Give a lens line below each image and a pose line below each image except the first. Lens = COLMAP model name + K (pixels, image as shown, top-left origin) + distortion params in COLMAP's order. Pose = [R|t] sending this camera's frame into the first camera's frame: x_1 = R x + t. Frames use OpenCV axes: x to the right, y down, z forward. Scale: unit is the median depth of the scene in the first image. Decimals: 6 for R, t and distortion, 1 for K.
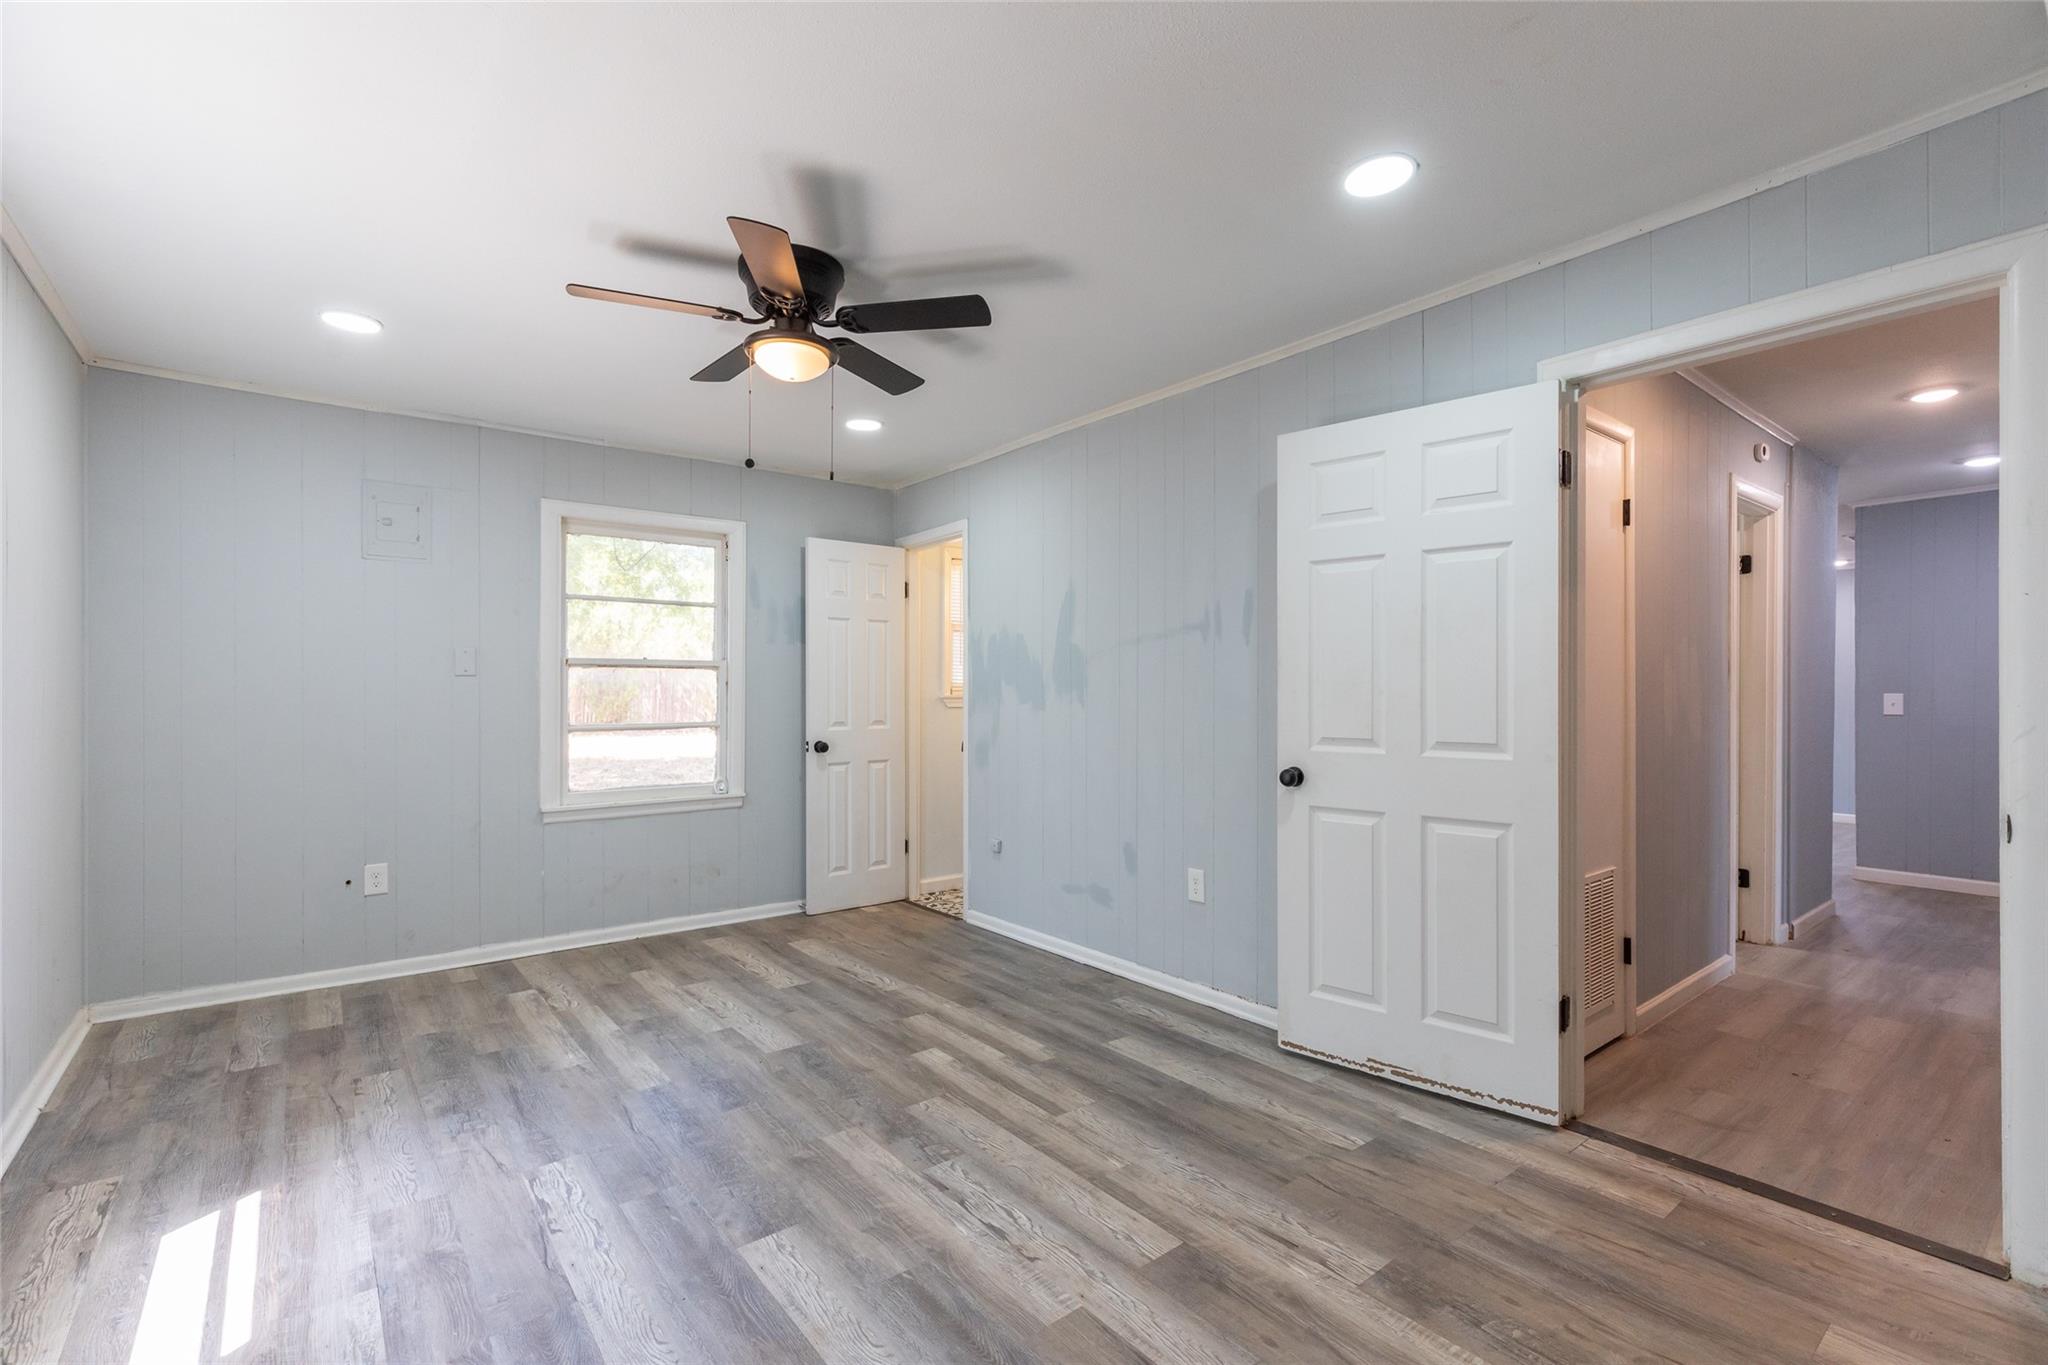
lens RADIAL K [[922.1, 0, 1021.4], [0, 922.1, 684.1], [0, 0, 1]] dist [0.006728, -0.001399]
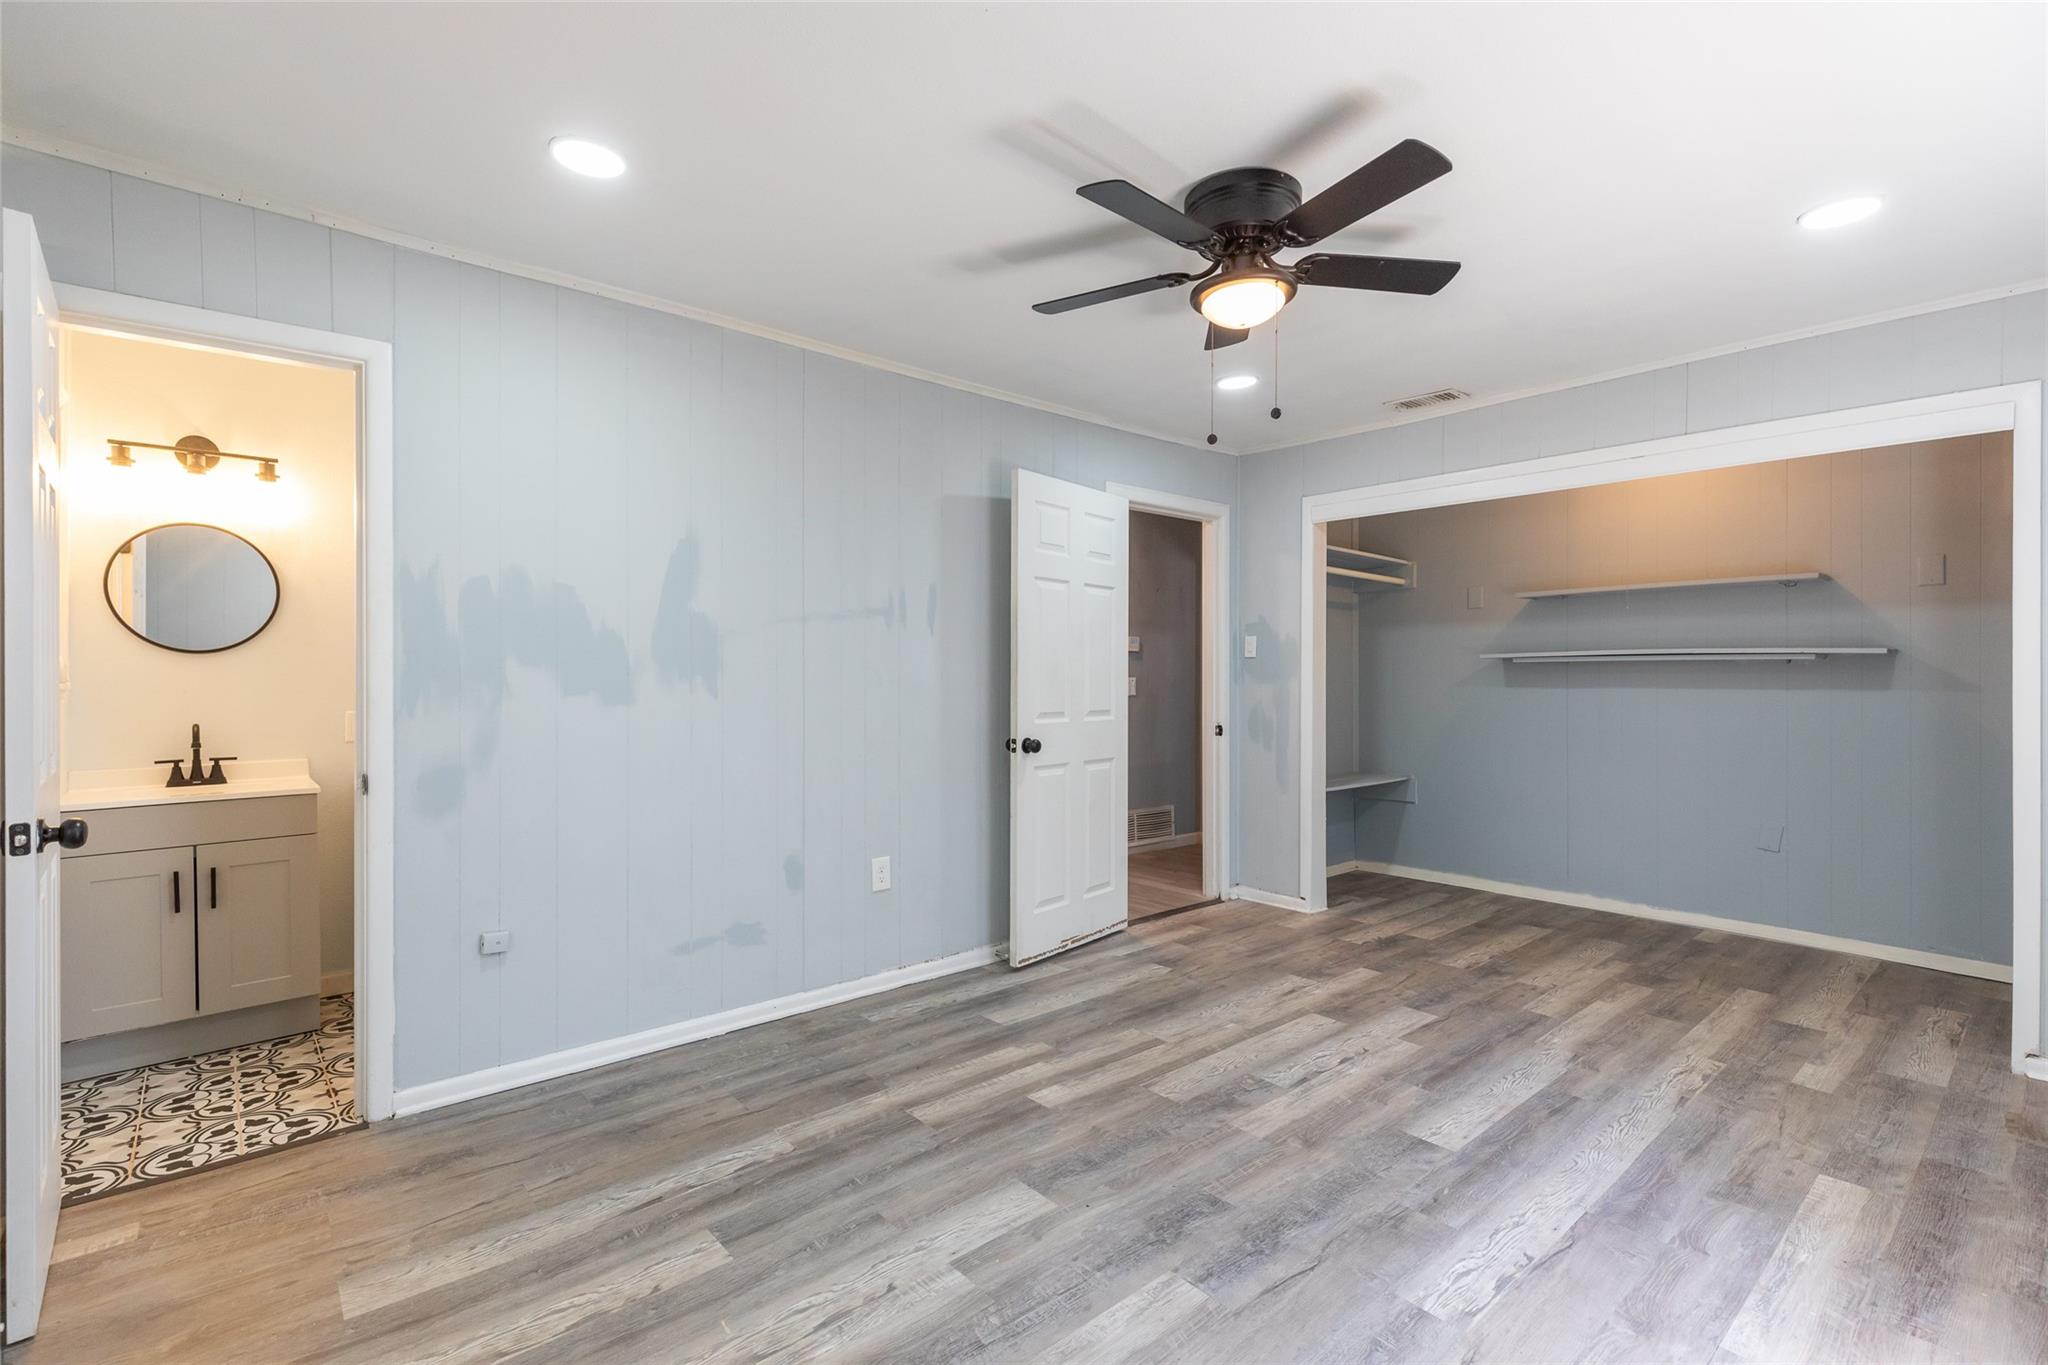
lens RADIAL K [[937.6, 0, 1024.0], [0, 937.6, 682.5], [0, 0, 1]] dist [0.005795, -0.001610]
pose [[-0.056072, -0.001545, 0.998426, -1.116258], [-0.006178, 0.999980, 0.001200, 0.015454], [-0.998408, -0.006101, -0.056081, 1.232876]]
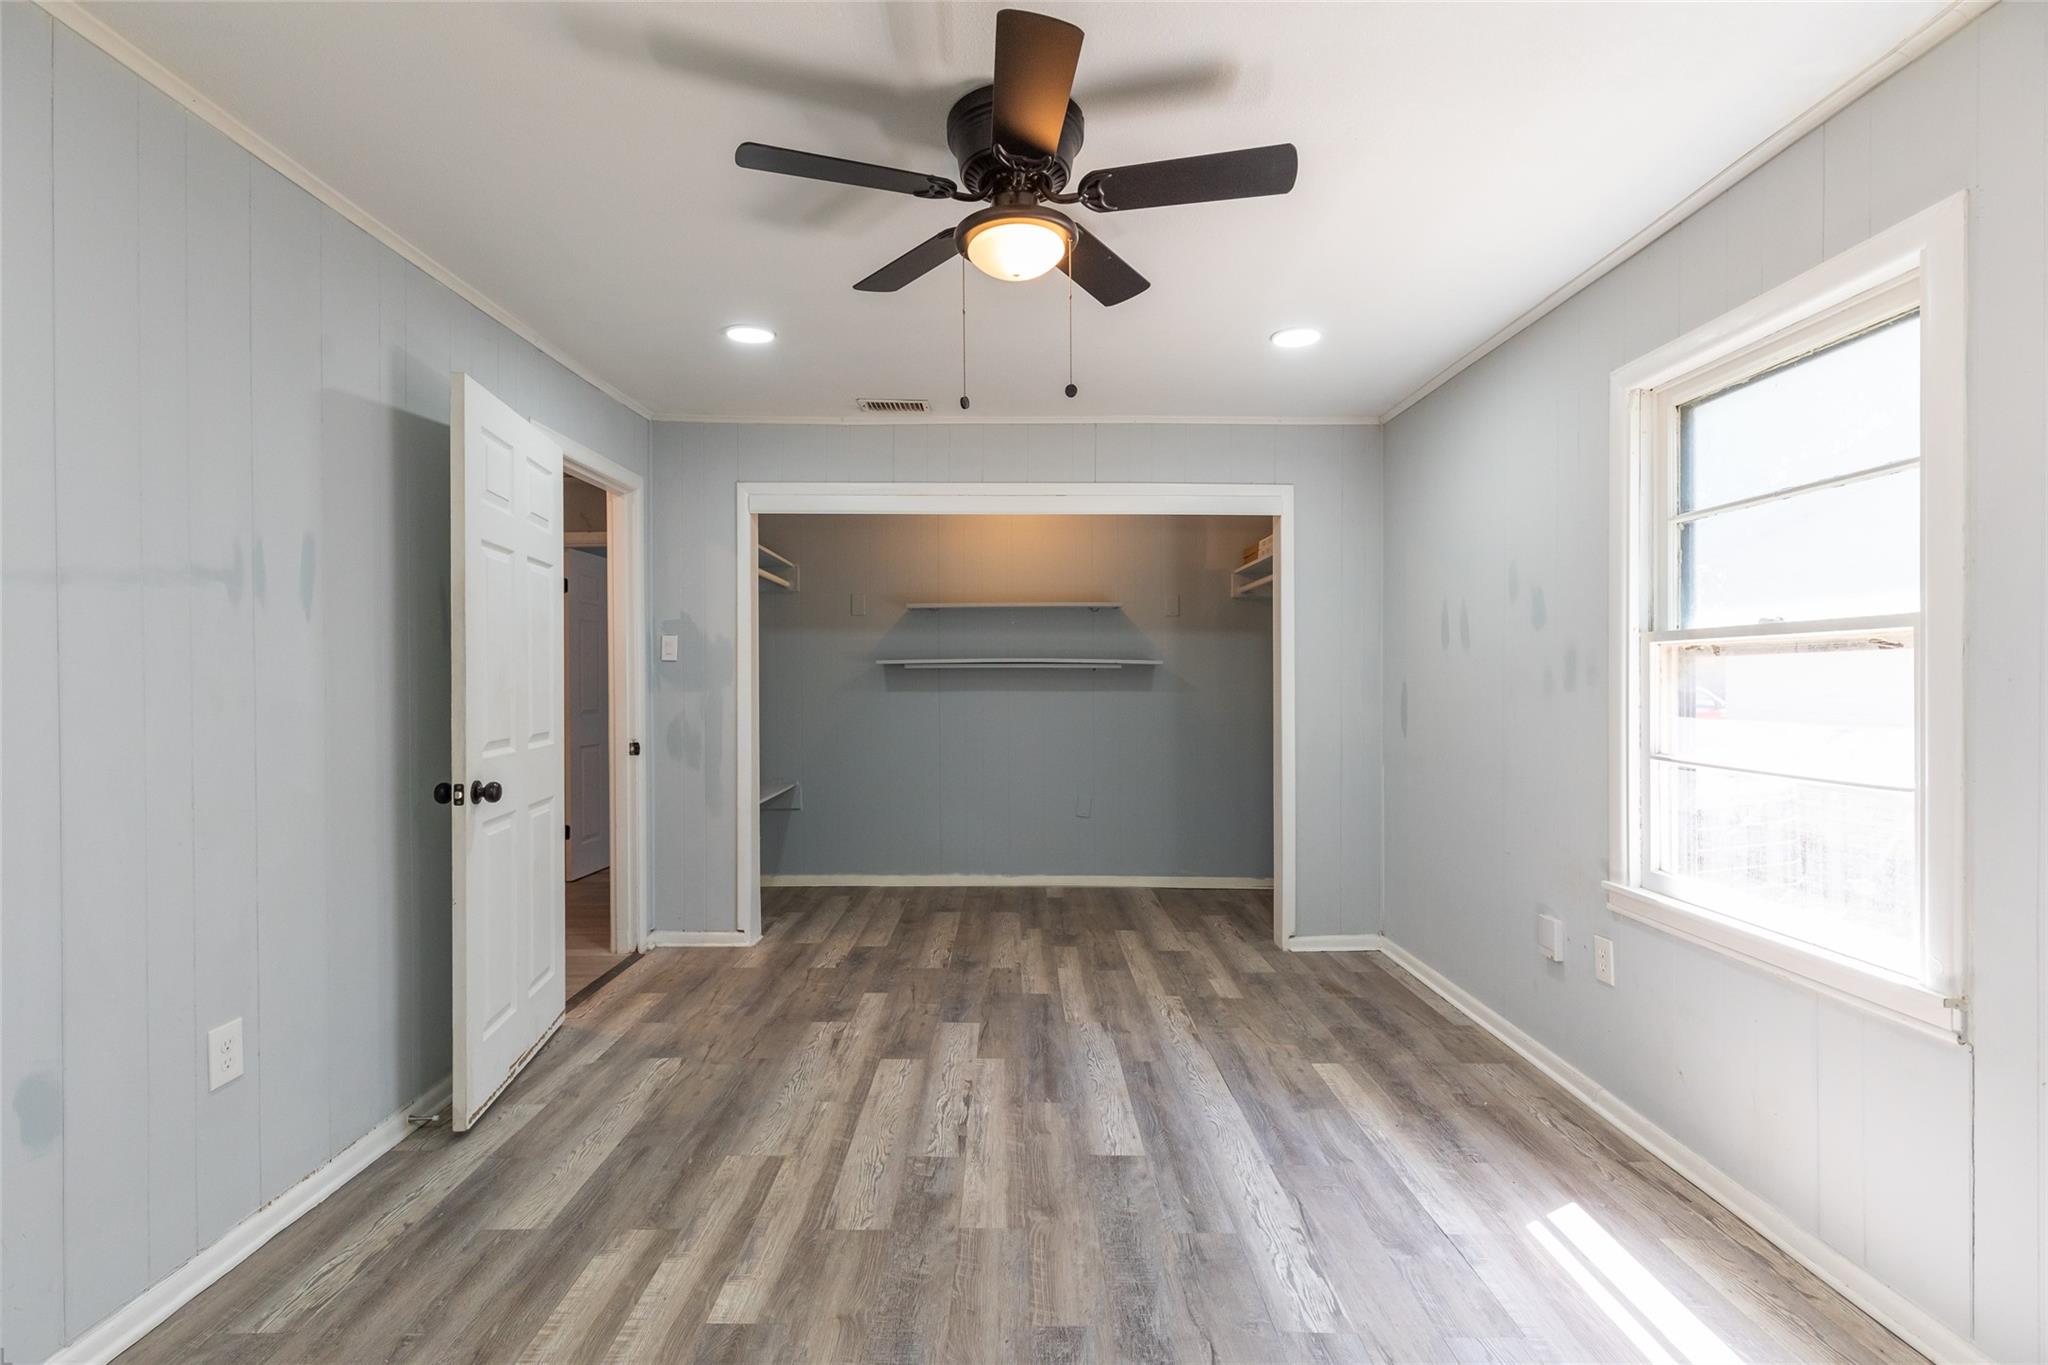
lens RADIAL K [[922.1, 0, 1021.4], [0, 922.1, 684.1], [0, 0, 1]] dist [0.006728, -0.001399]
pose [[-0.789740, -0.001552, 0.613440, -0.695828], [-0.000223, 0.999997, 0.002244, 0.000570], [-0.613442, 0.001635, -0.789738, 1.556269]]
